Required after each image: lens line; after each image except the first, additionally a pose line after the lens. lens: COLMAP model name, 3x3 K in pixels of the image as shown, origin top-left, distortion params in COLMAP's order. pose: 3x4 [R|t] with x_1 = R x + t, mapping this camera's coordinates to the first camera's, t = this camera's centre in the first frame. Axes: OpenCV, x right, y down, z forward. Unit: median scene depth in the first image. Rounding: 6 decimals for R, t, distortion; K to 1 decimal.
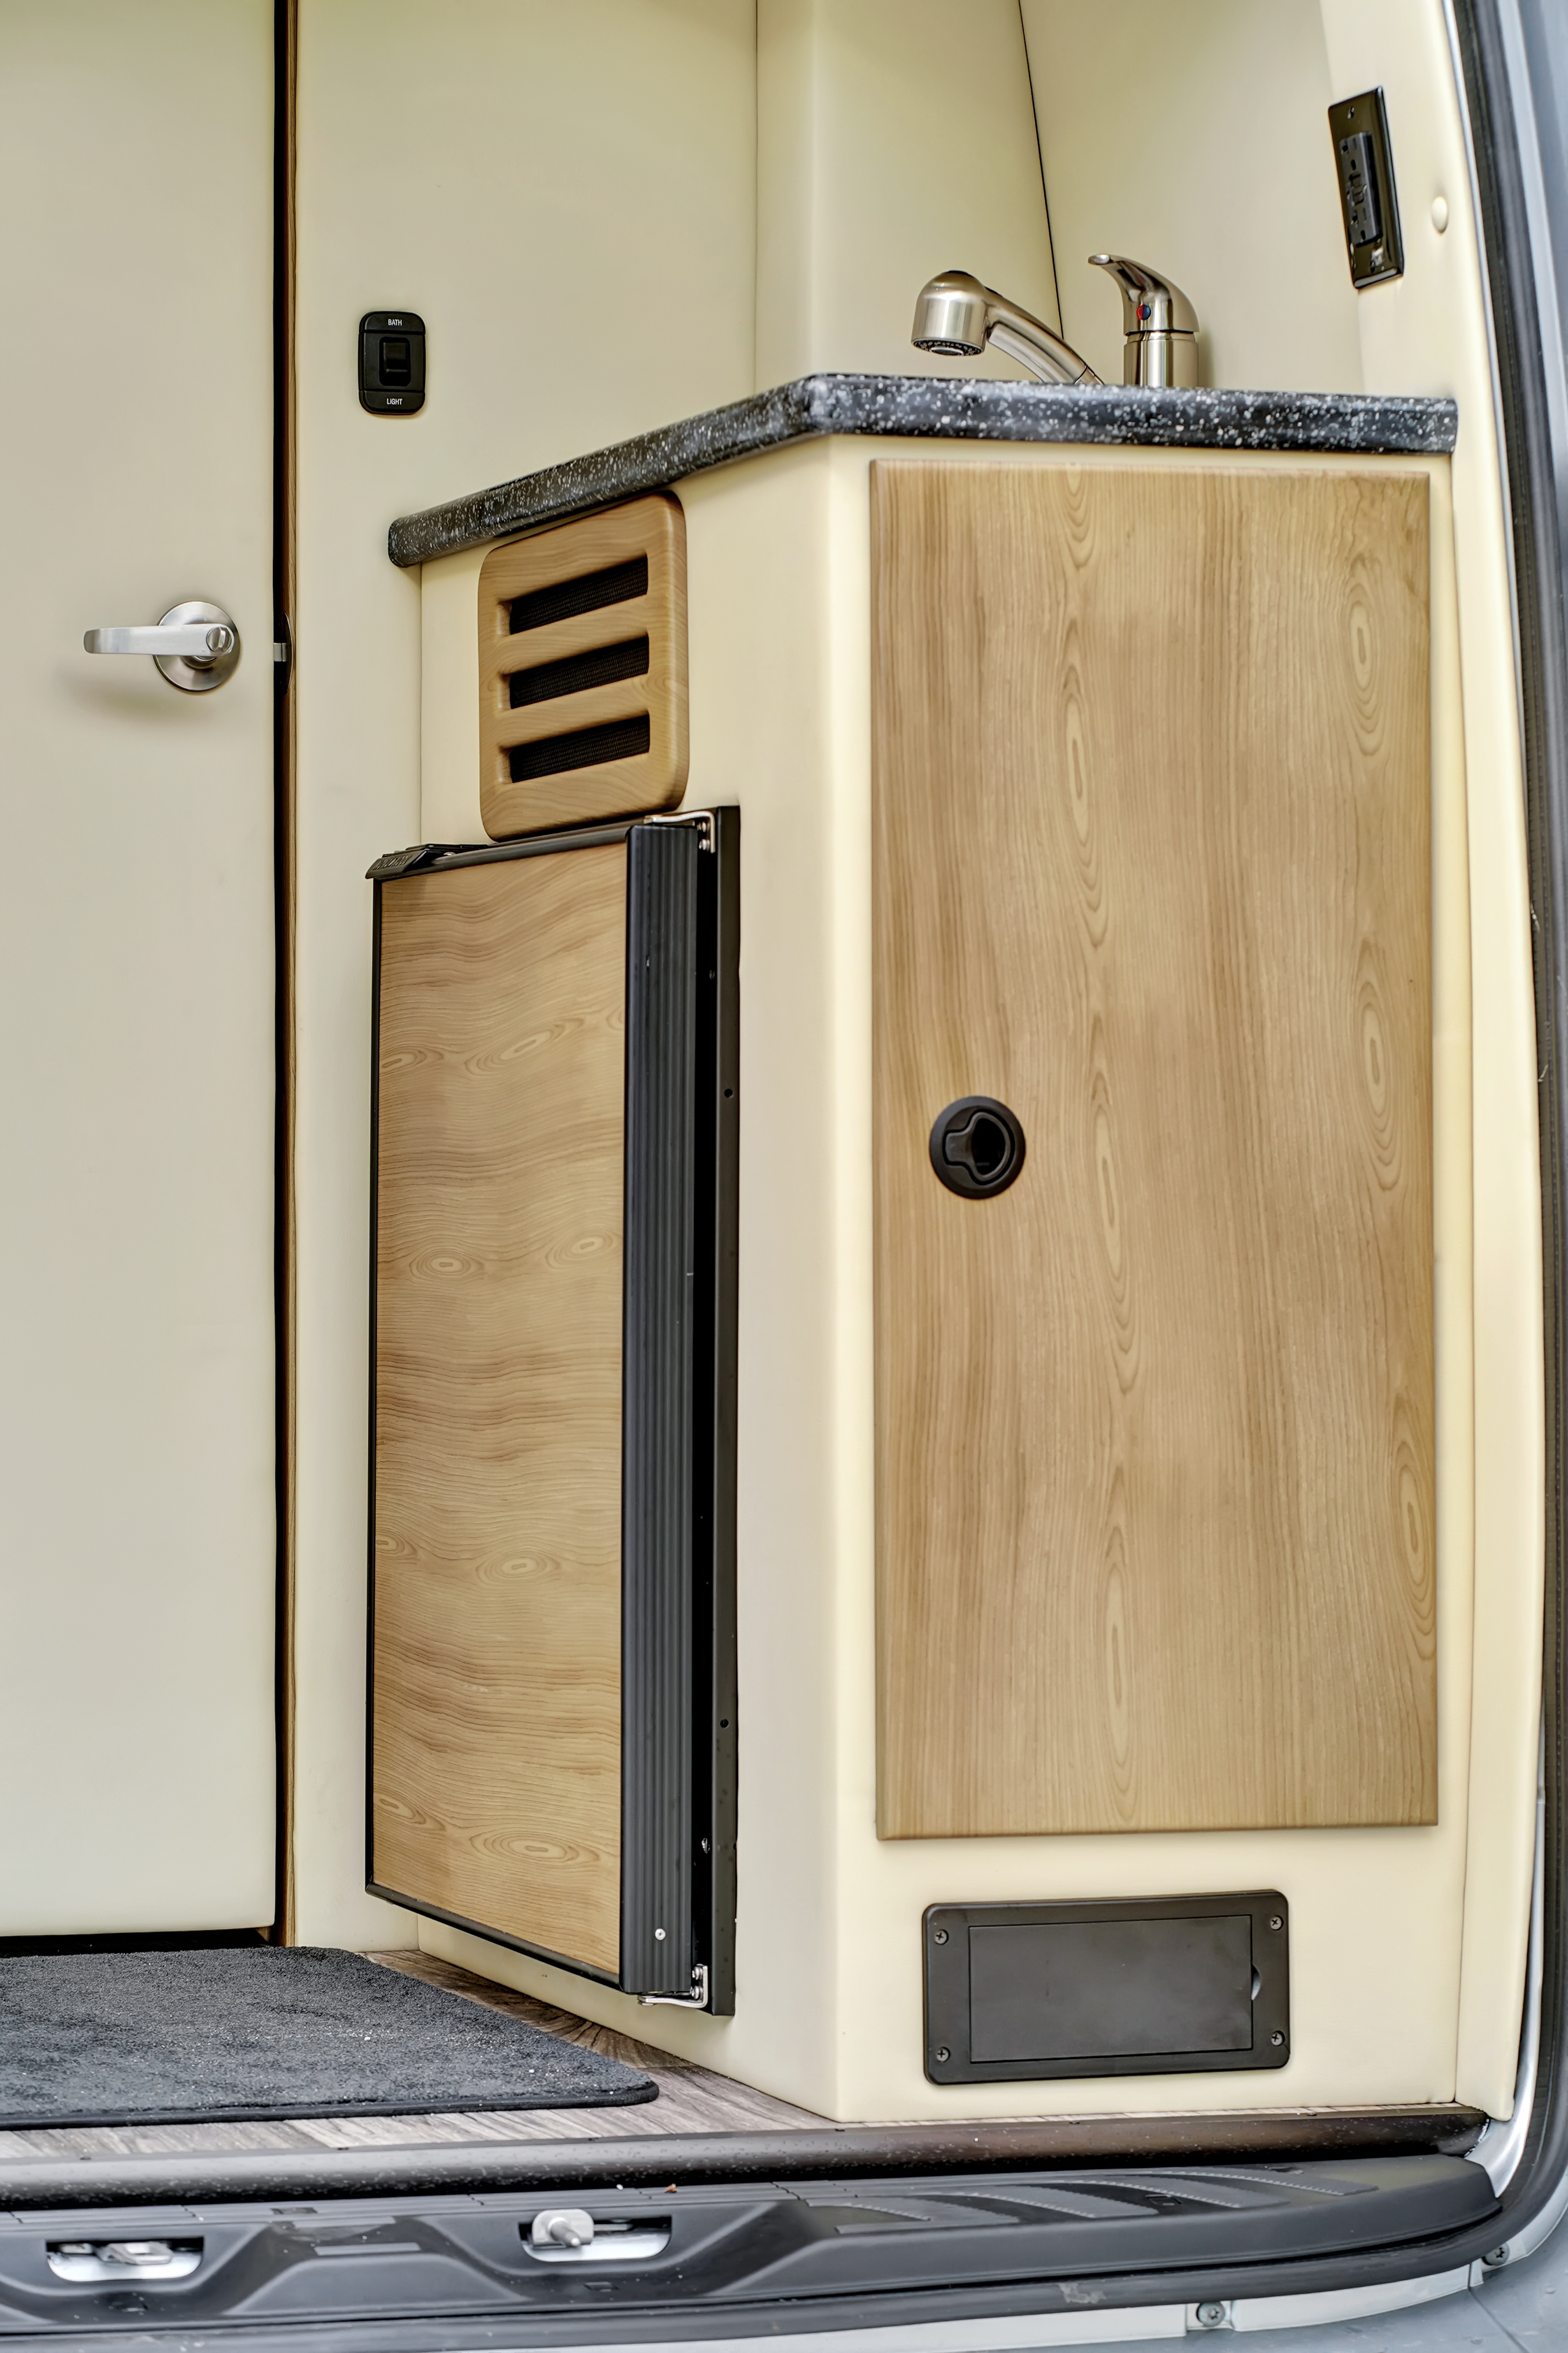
lens RADIAL K [[6640.2, 0, 784.0], [0, 6640.2, 1176.5], [0, 0, 1]] dist [0.122757, 0.339654]
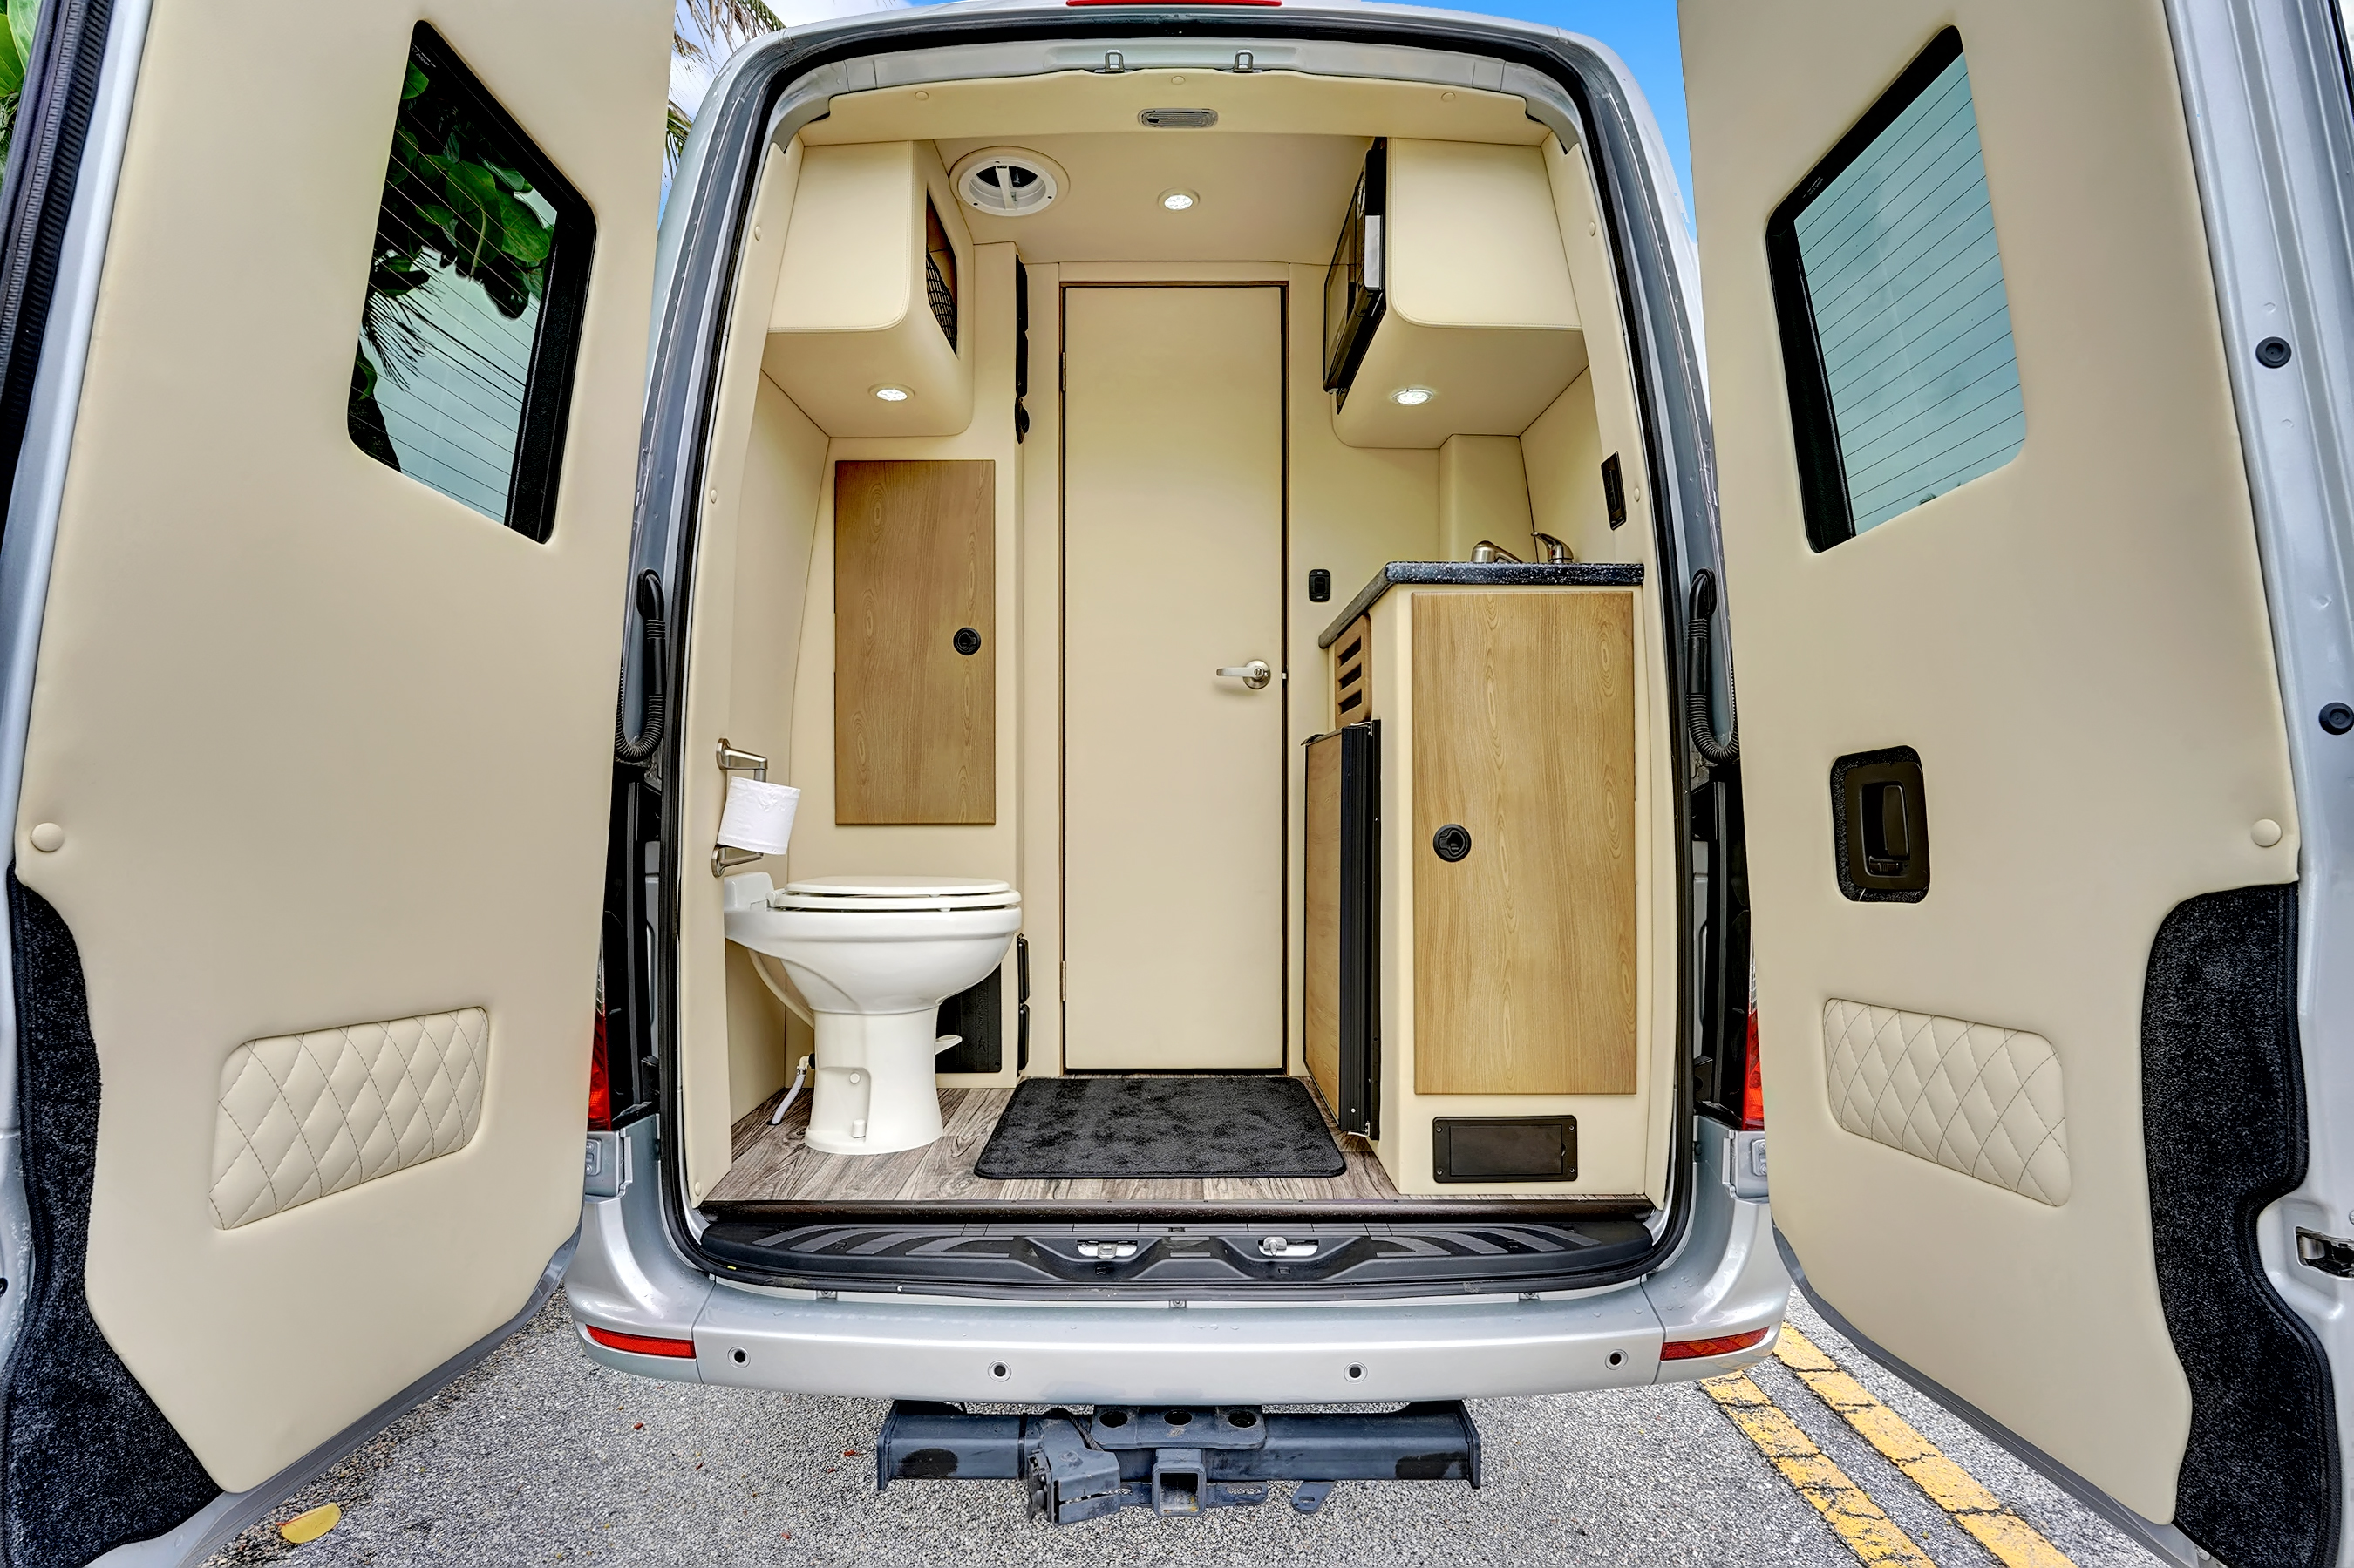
lens RADIAL K [[1301.7, 0, 1177.5], [0, 1301.7, 799.2], [0, 0, 1]] dist [-0.001524, -0.000109]
pose [[0.947927, 0.001381, -0.318485, 0.091017], [-0.001698, 0.999998, -0.000717, -0.021420], [0.318484, 0.001221, 0.947928, 0.449458]]
